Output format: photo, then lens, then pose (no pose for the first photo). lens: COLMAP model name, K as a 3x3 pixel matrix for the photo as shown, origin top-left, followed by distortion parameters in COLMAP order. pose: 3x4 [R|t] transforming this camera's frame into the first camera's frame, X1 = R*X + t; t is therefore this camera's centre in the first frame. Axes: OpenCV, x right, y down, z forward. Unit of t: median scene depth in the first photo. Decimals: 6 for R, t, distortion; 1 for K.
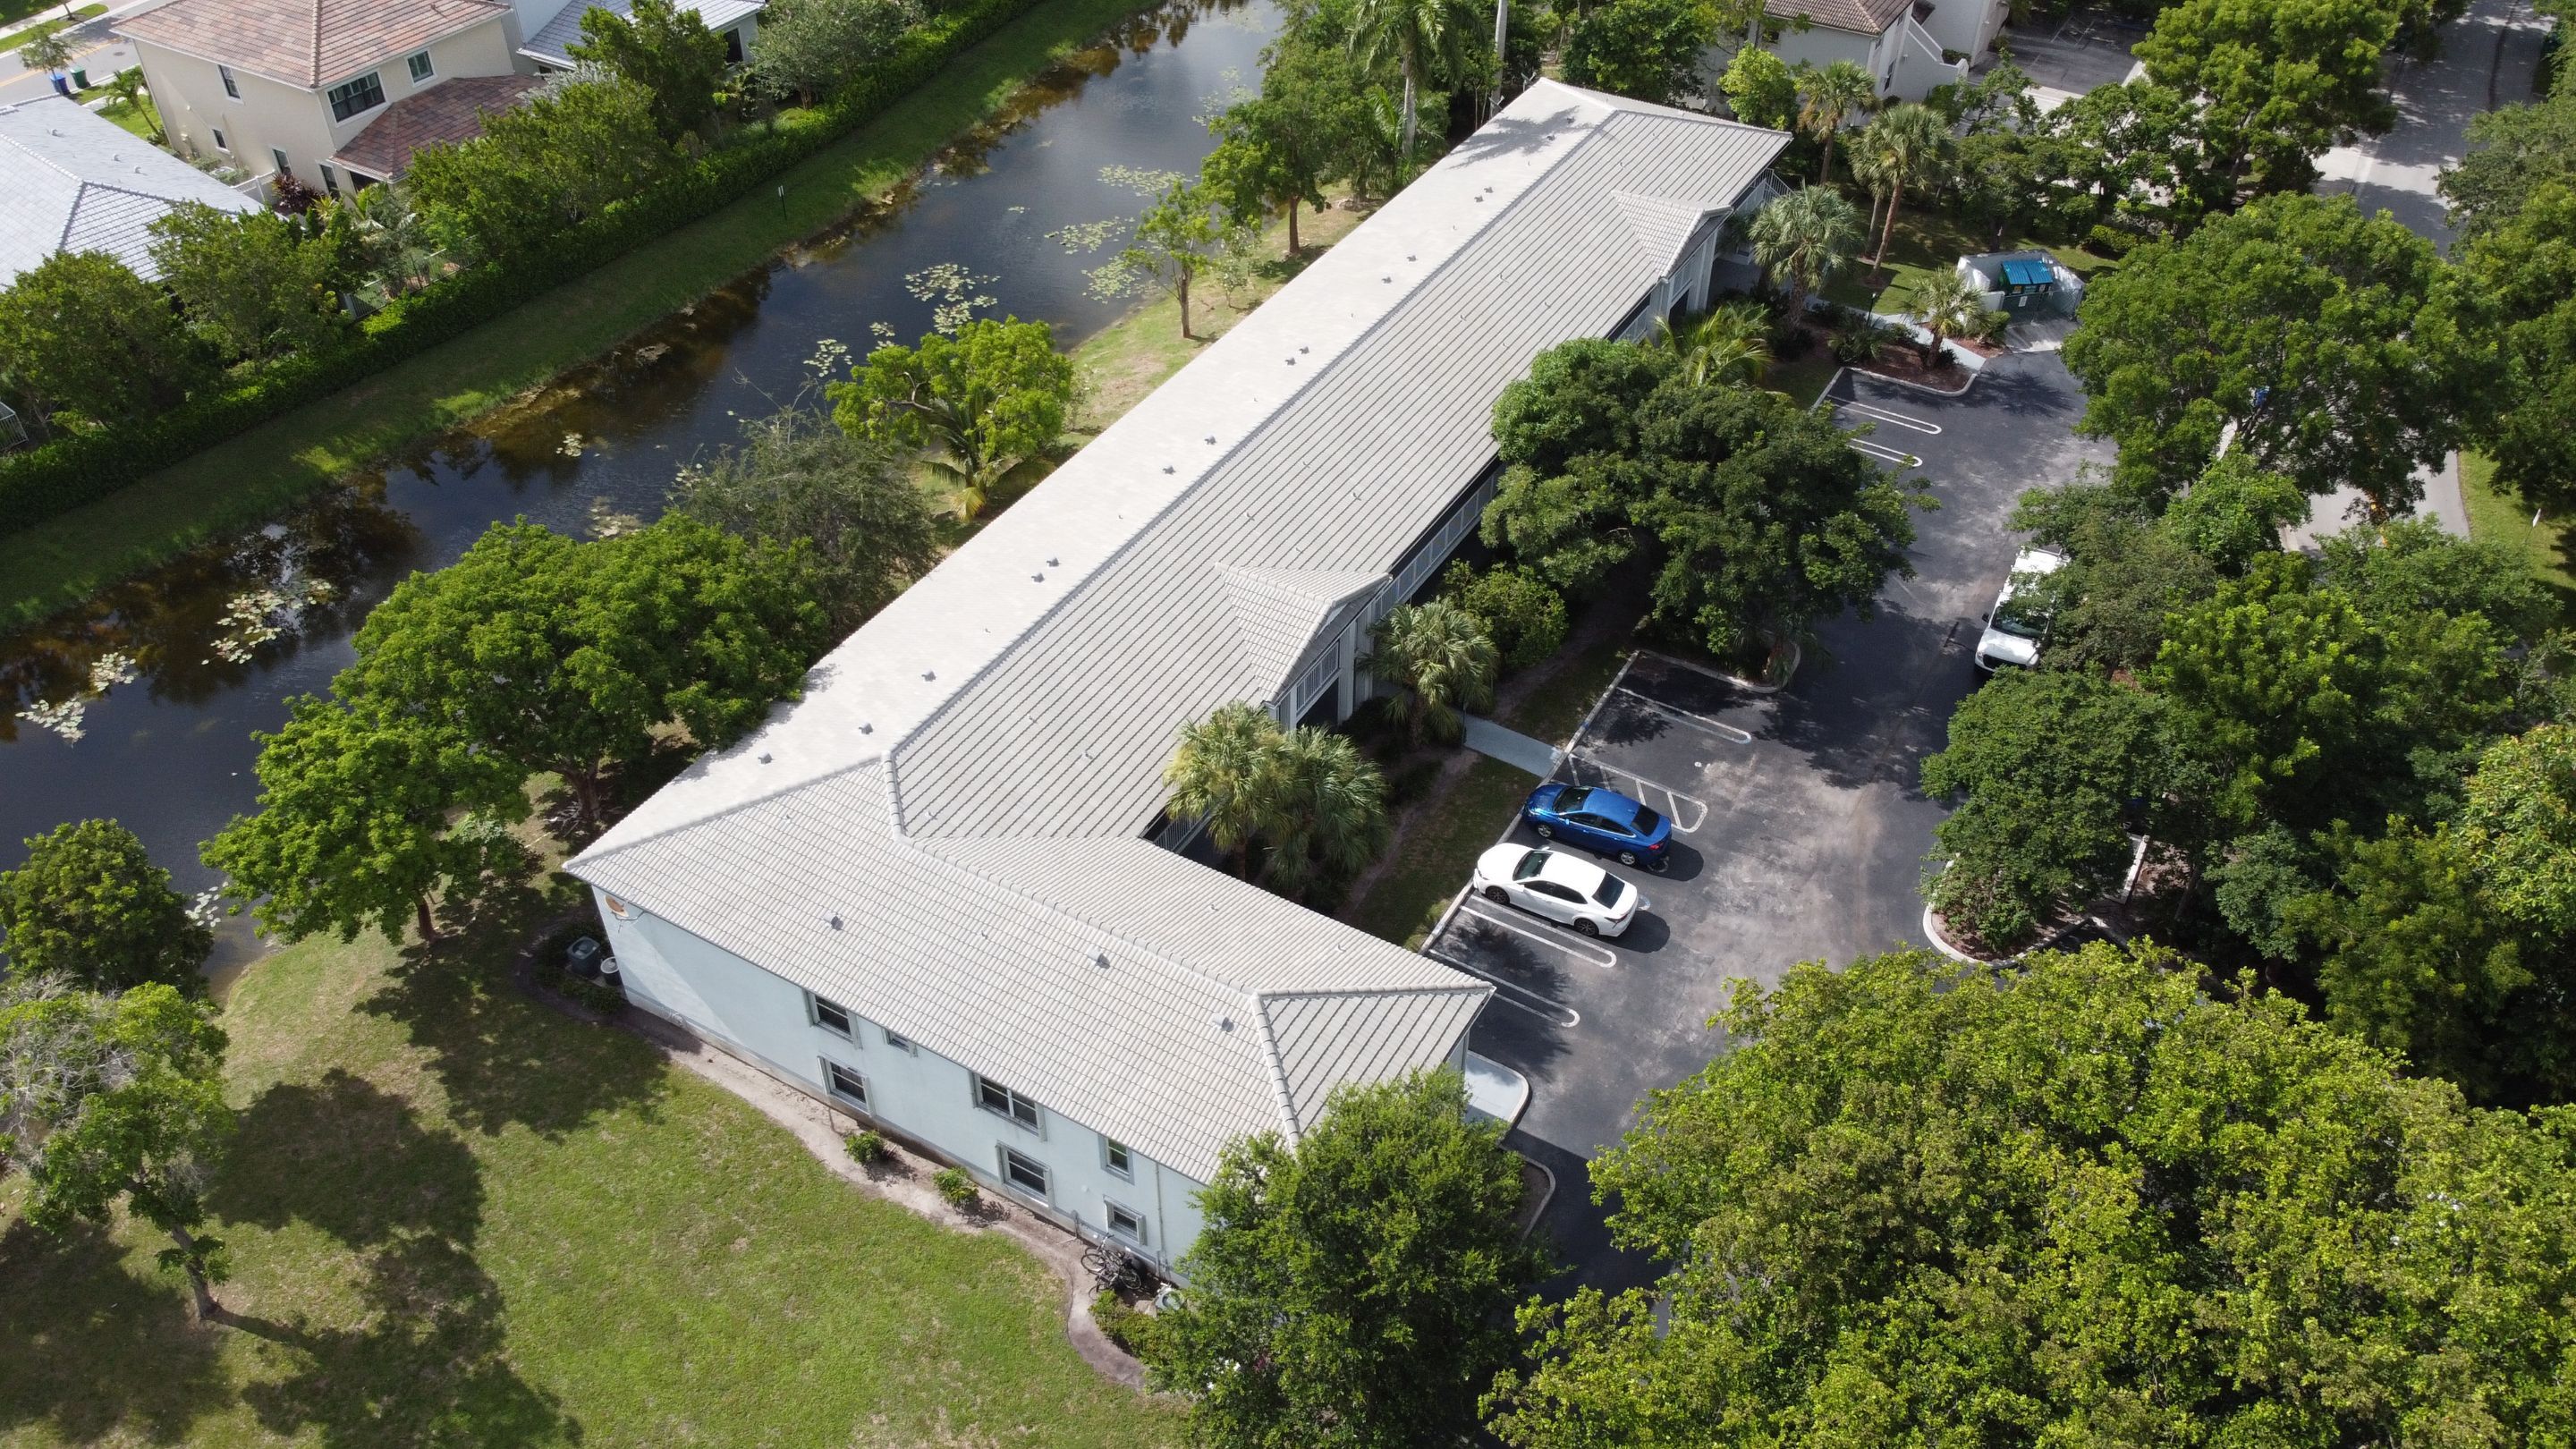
lens RADIAL K [[1942.1, 0, 1283.3], [0, 1942.1, 727.5], [0, 0, 1]] dist [0.008322, -0.011118]
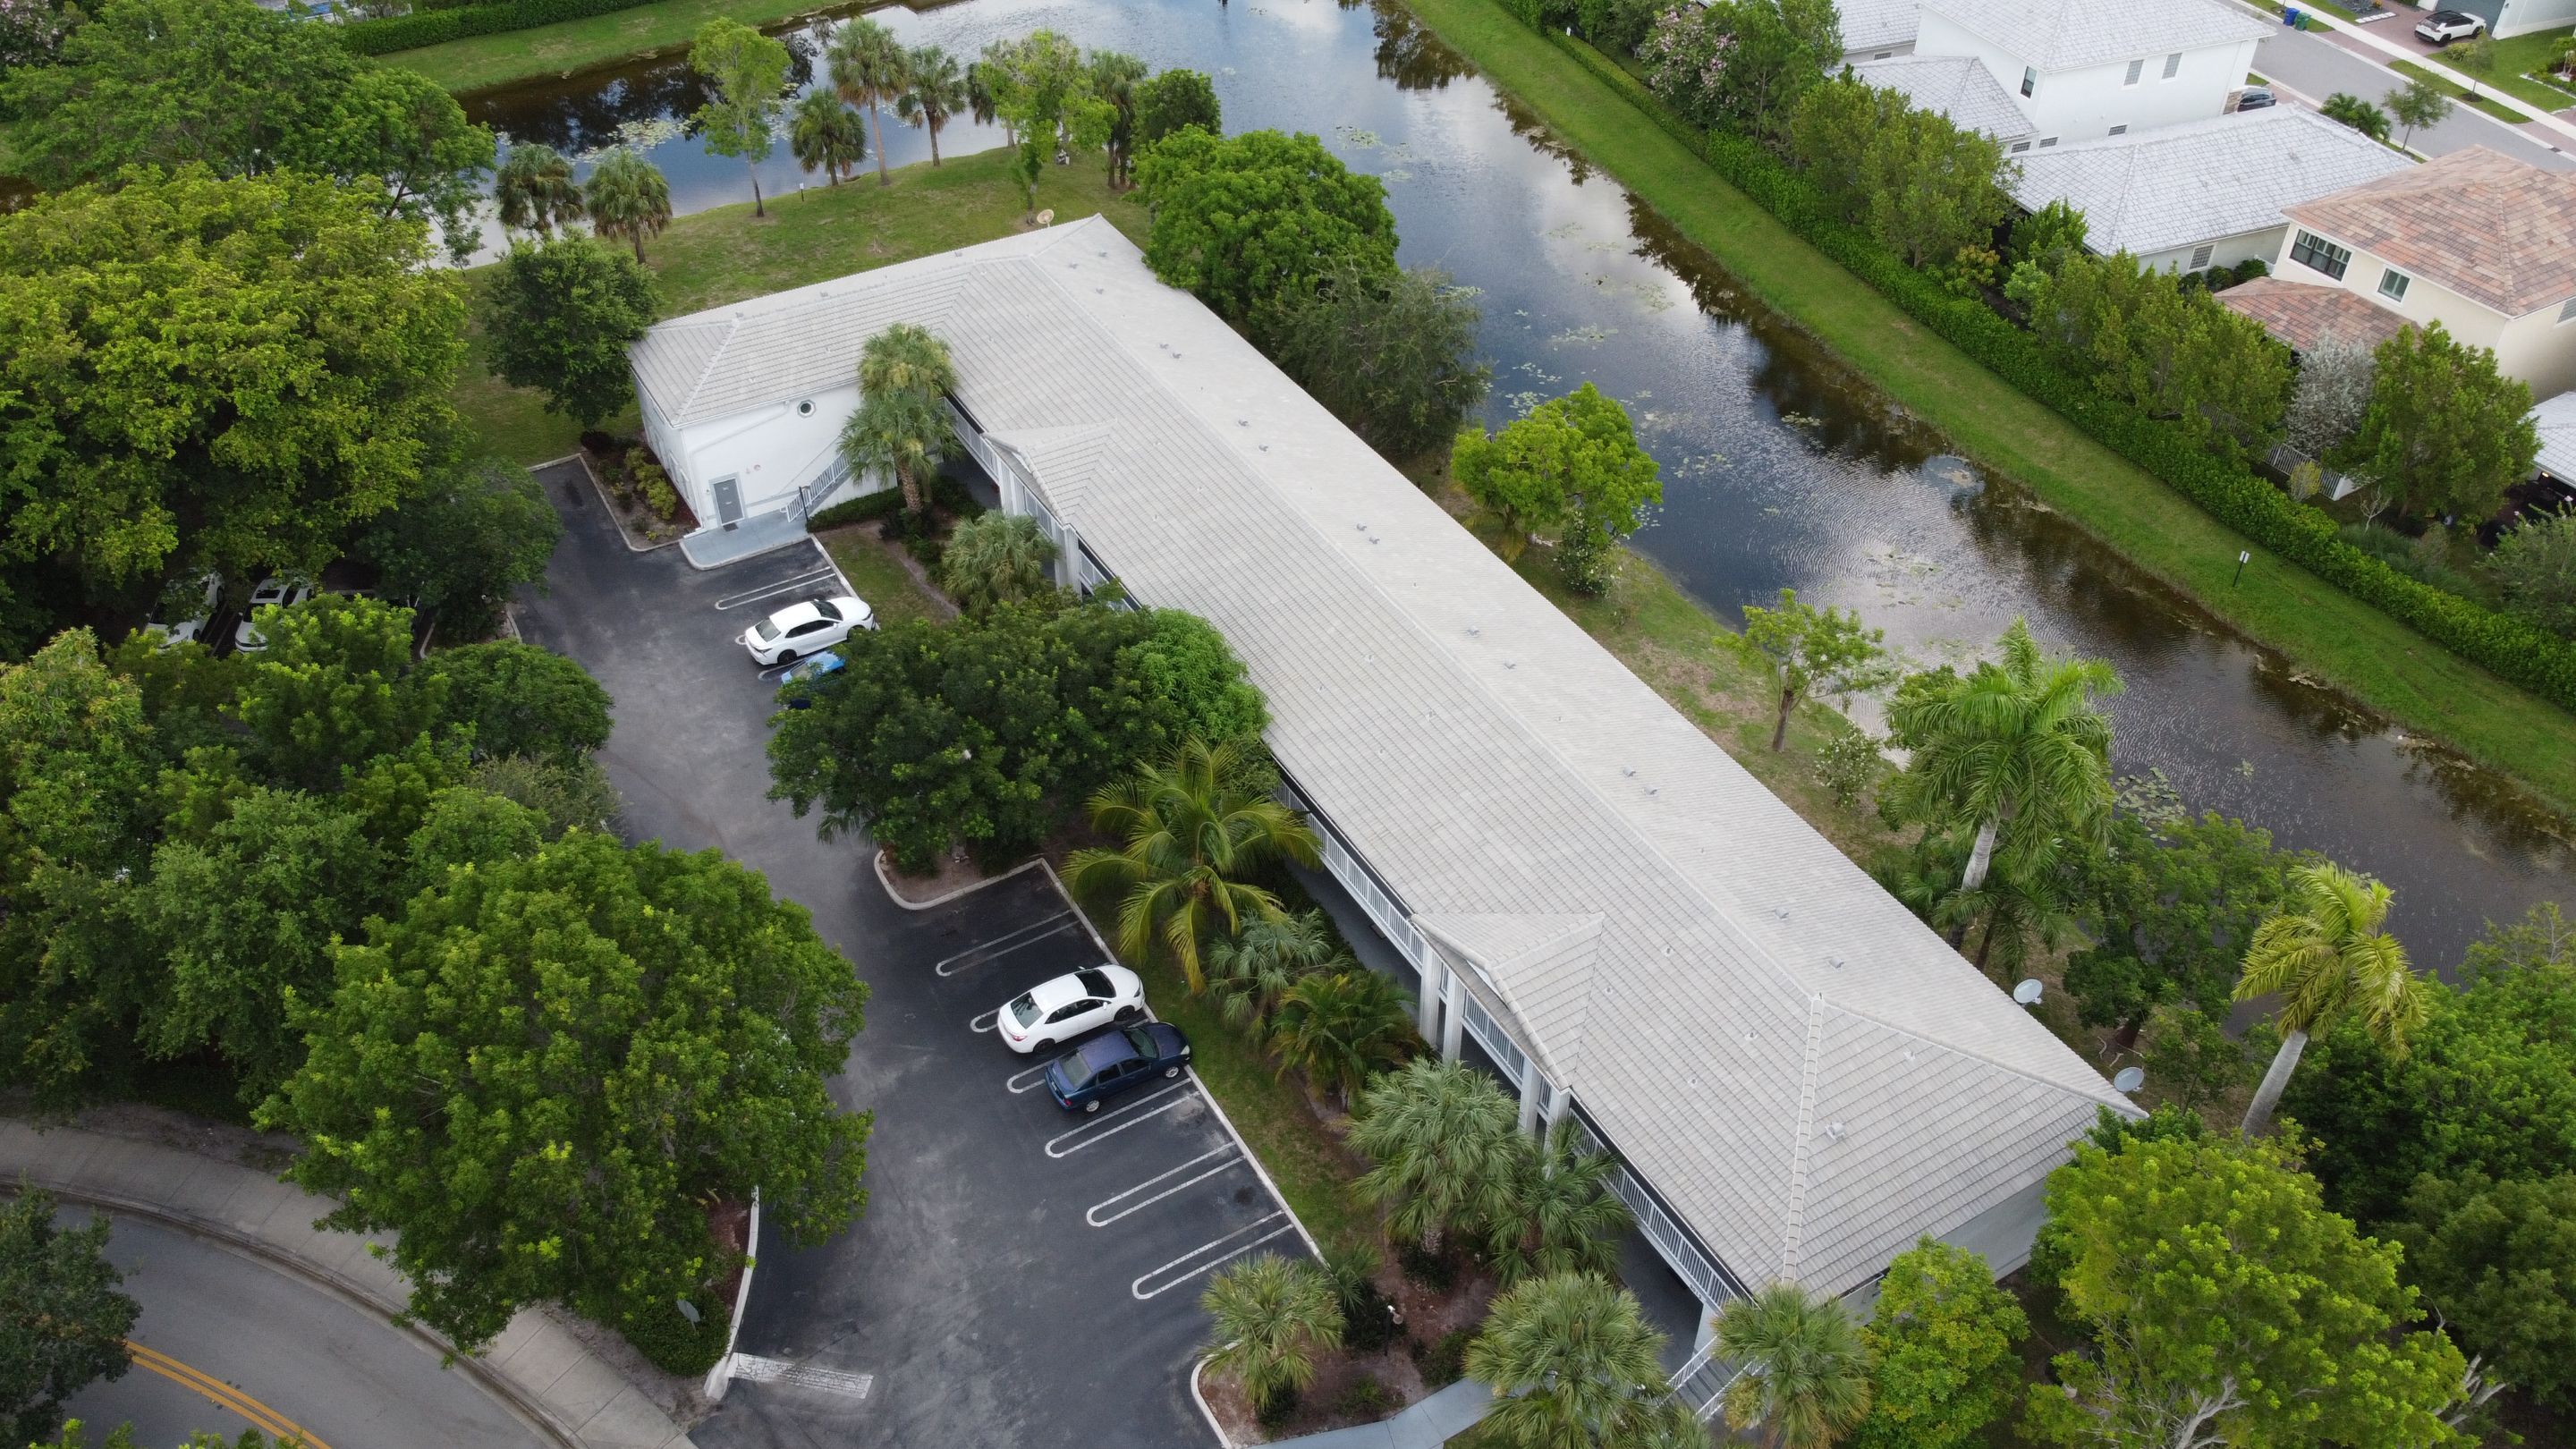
lens RADIAL K [[1942.1, 0, 1277.4], [0, 1942.1, 720.2], [0, 0, 1]] dist [0.008322, -0.011118]
pose [[-0.497454, 0.552279, -0.668975, 0.863999], [-0.567150, 0.376472, 0.732536, -0.988771], [0.656414, 0.743813, 0.125948, 1.062153]]
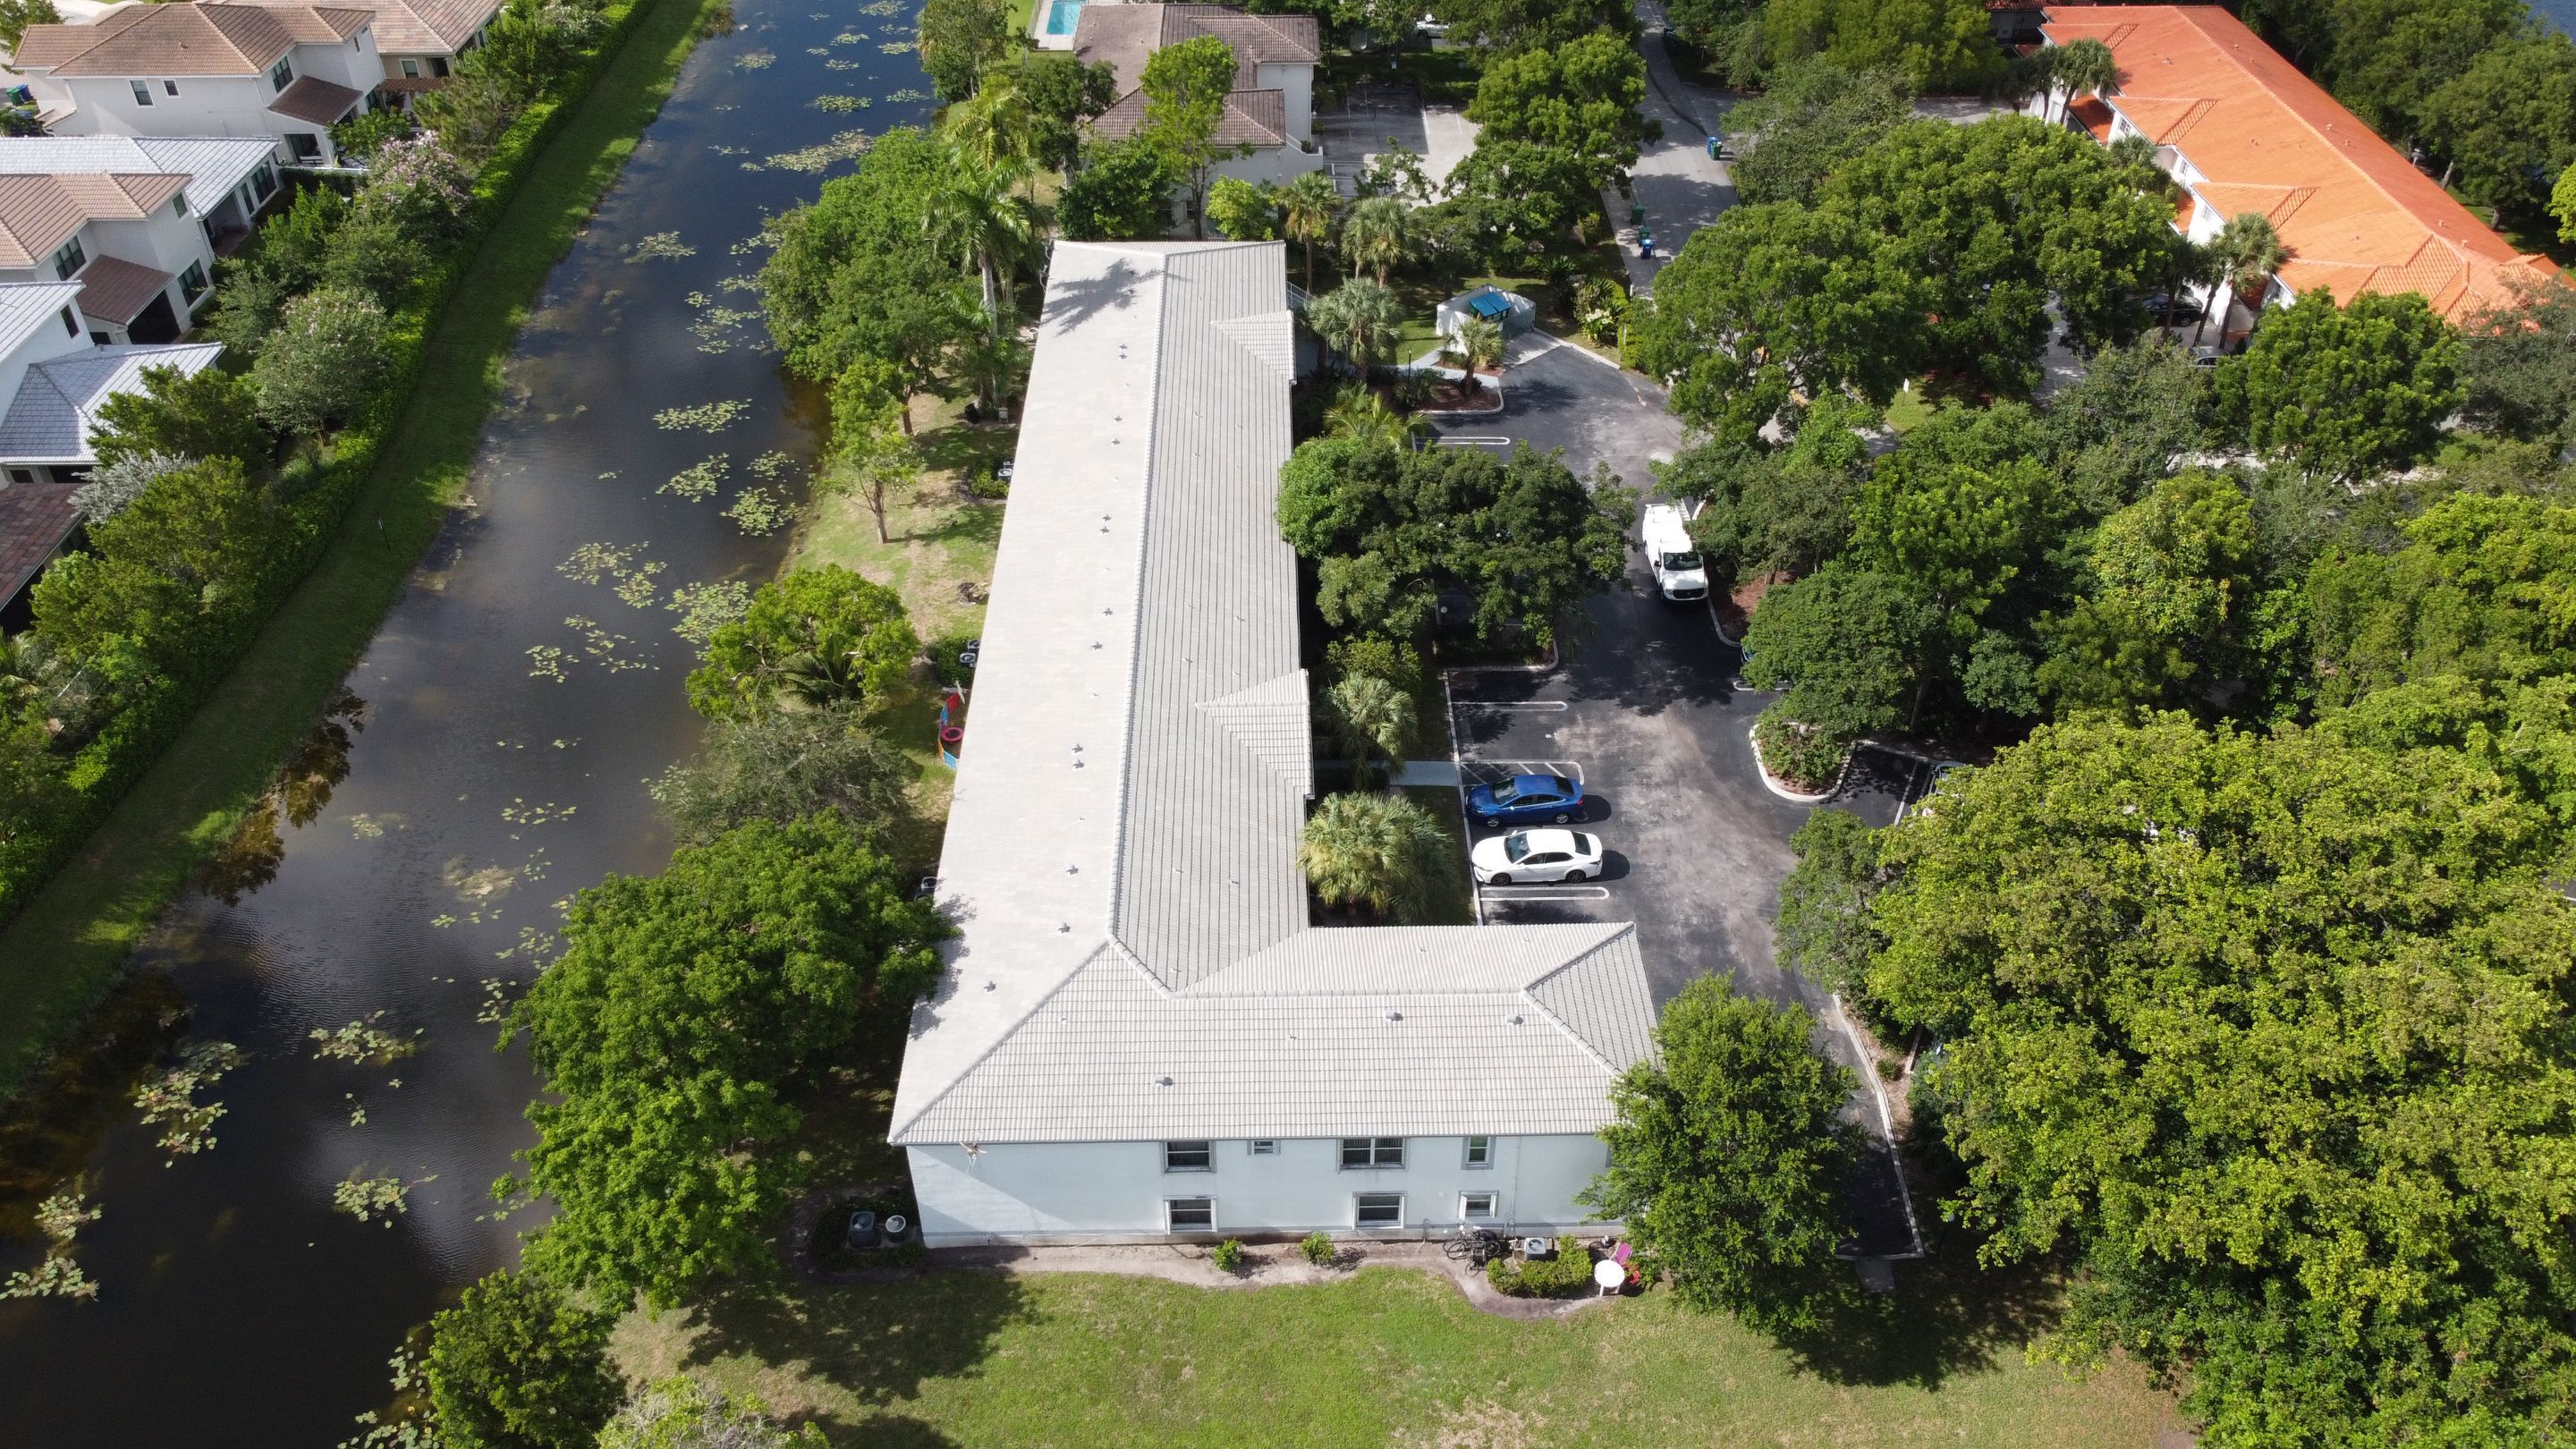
lens RADIAL K [[1942.1, 0, 1285.1], [0, 1942.1, 726.5], [0, 0, 1]] dist [0.008322, -0.011118]
pose [[0.854655, -0.323898, 0.405777, -0.474711], [0.338810, 0.940134, 0.036822, -0.097765], [-0.393412, 0.106011, 0.913230, -0.098050]]
